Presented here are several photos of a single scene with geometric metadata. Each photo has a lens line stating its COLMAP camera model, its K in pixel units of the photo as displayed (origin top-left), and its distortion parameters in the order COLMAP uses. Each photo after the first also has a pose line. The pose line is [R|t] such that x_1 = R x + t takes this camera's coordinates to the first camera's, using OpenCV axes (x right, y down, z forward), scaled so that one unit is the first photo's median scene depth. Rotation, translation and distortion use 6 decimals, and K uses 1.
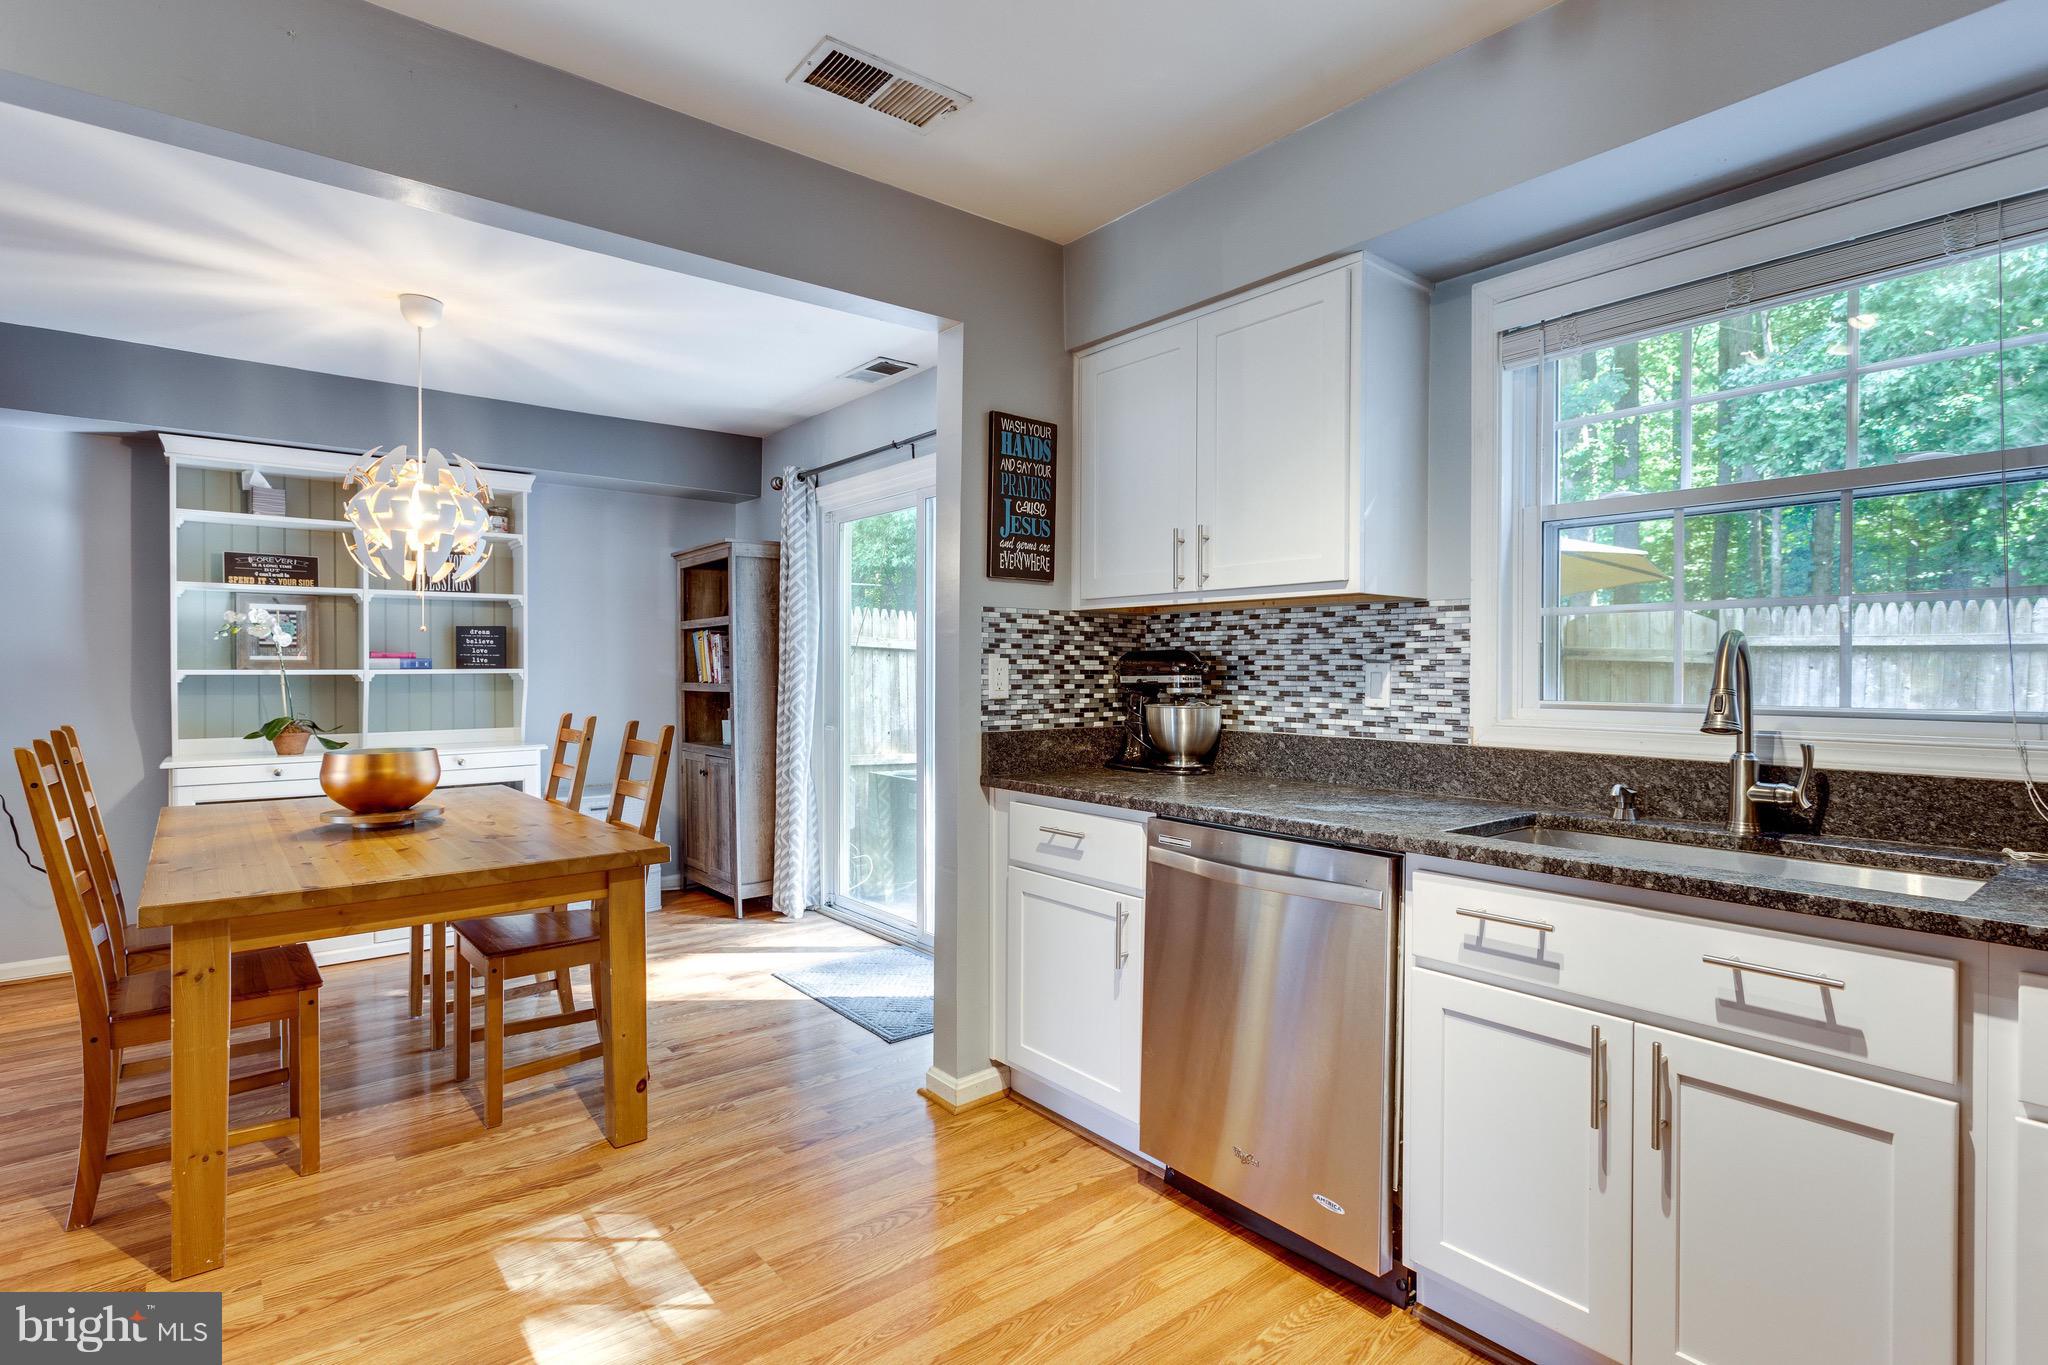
lens RADIAL K [[1009.9, 0, 1036.6], [0, 1009.9, 683.7], [0, 0, 1]] dist [0.002248, 0.001203]
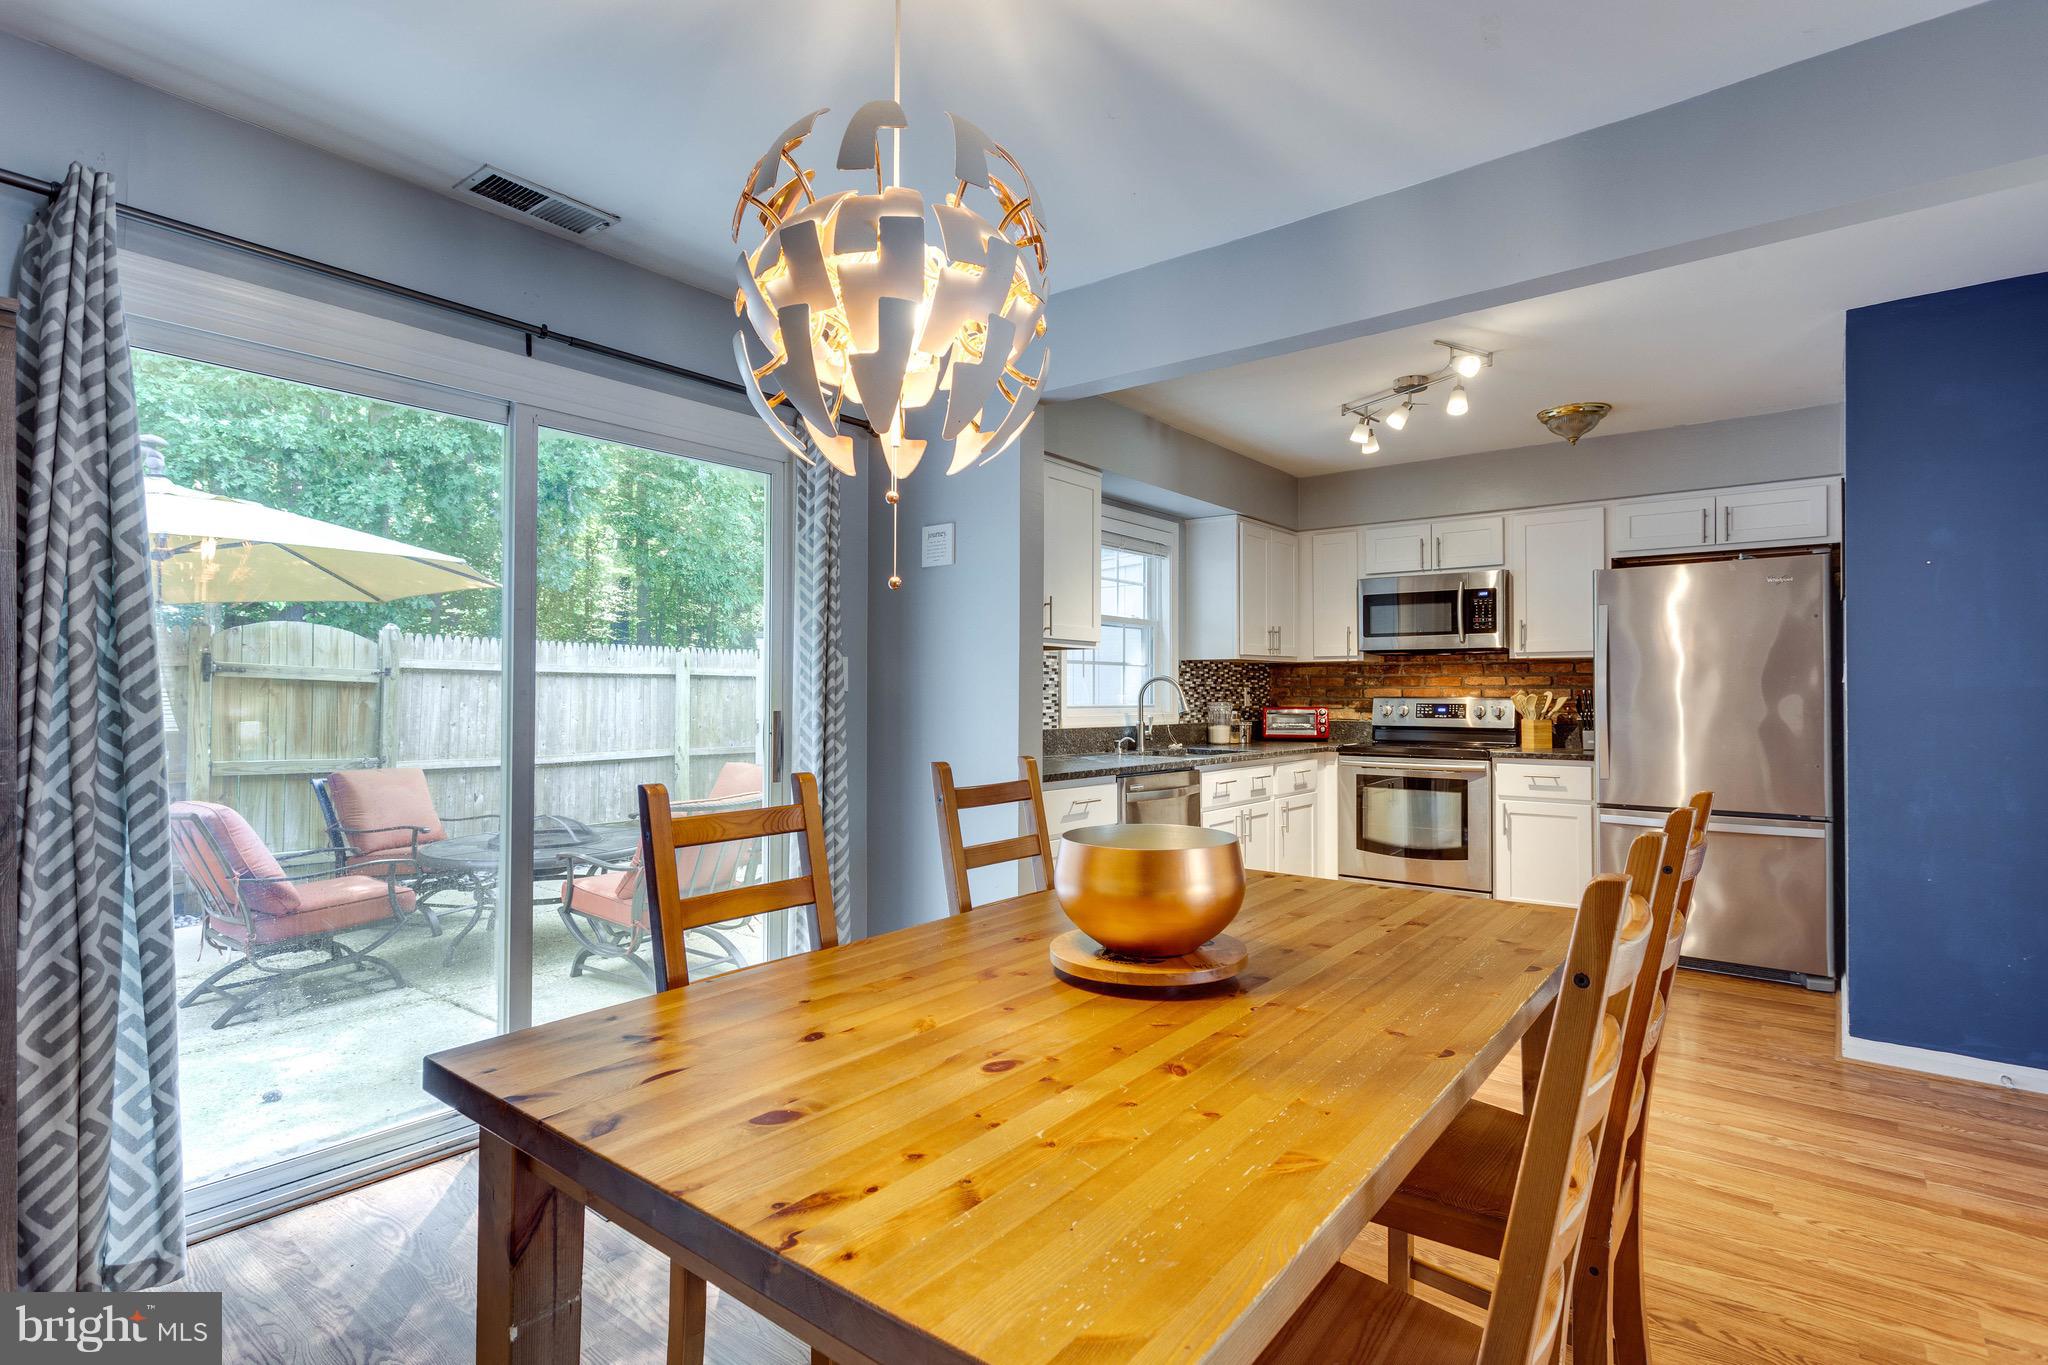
lens RADIAL K [[1009.9, 0, 1040.7], [0, 1009.9, 686.4], [0, 0, 1]] dist [0.002248, 0.001203]
pose [[-0.231619, 0.004248, 0.972797, -1.241523], [0.010606, 0.999942, -0.001841, -0.014457], [-0.972749, 0.009891, -0.231650, 1.270443]]
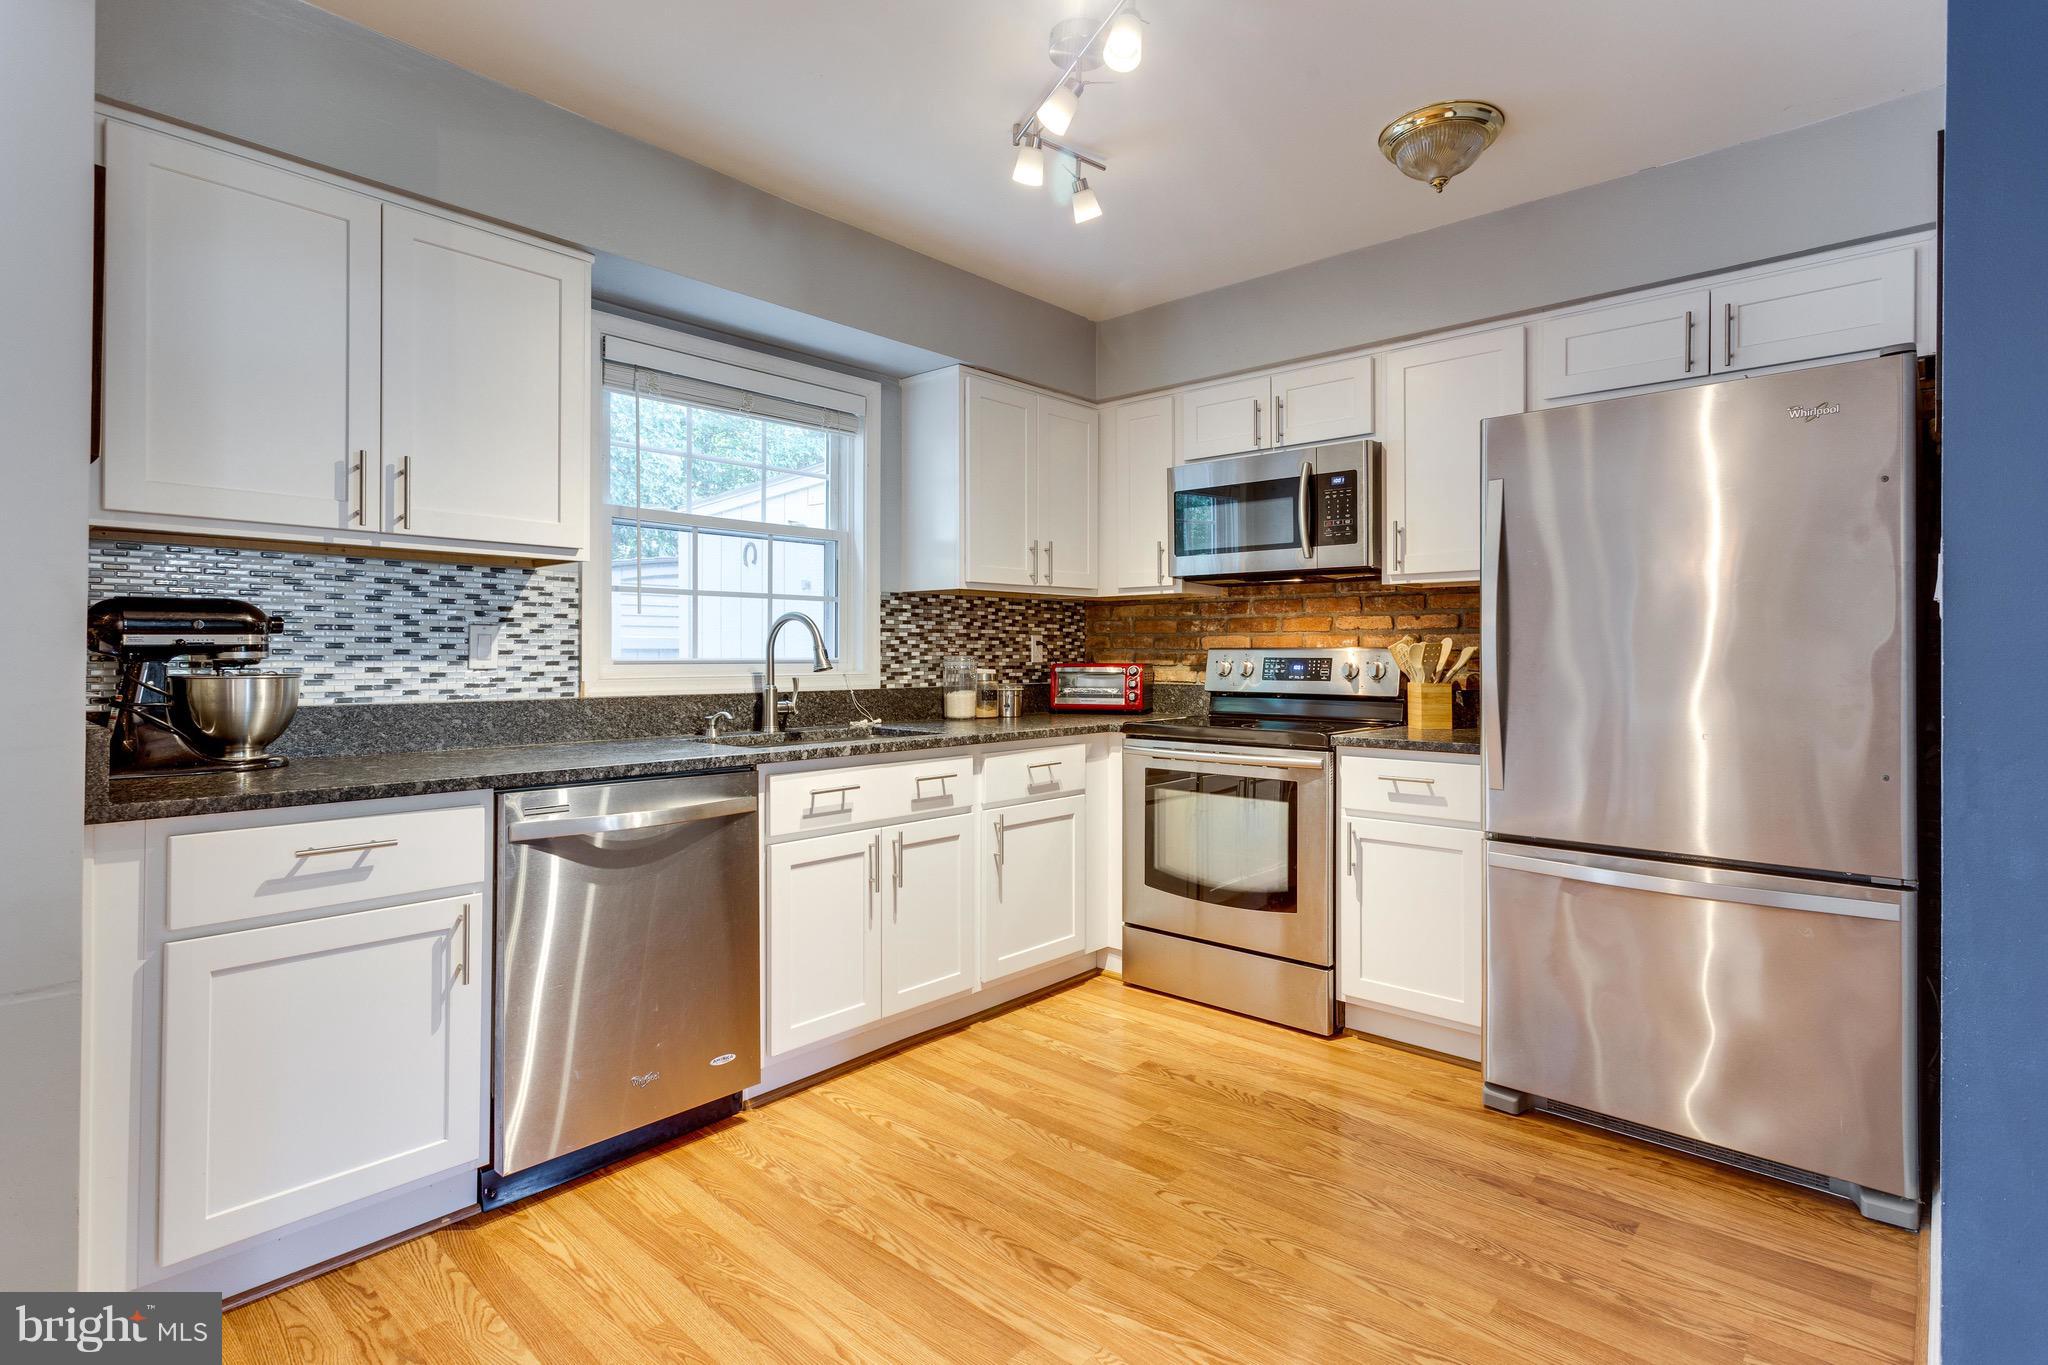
lens RADIAL K [[1009.9, 0, 1047.8], [0, 1009.9, 658.4], [0, 0, 1]] dist [0.002248, 0.001203]
pose [[-0.173341, -0.007754, 0.984831, -0.695520], [0.011749, 0.999882, 0.009940, 0.008666], [-0.984792, 0.013294, -0.173230, 0.564687]]
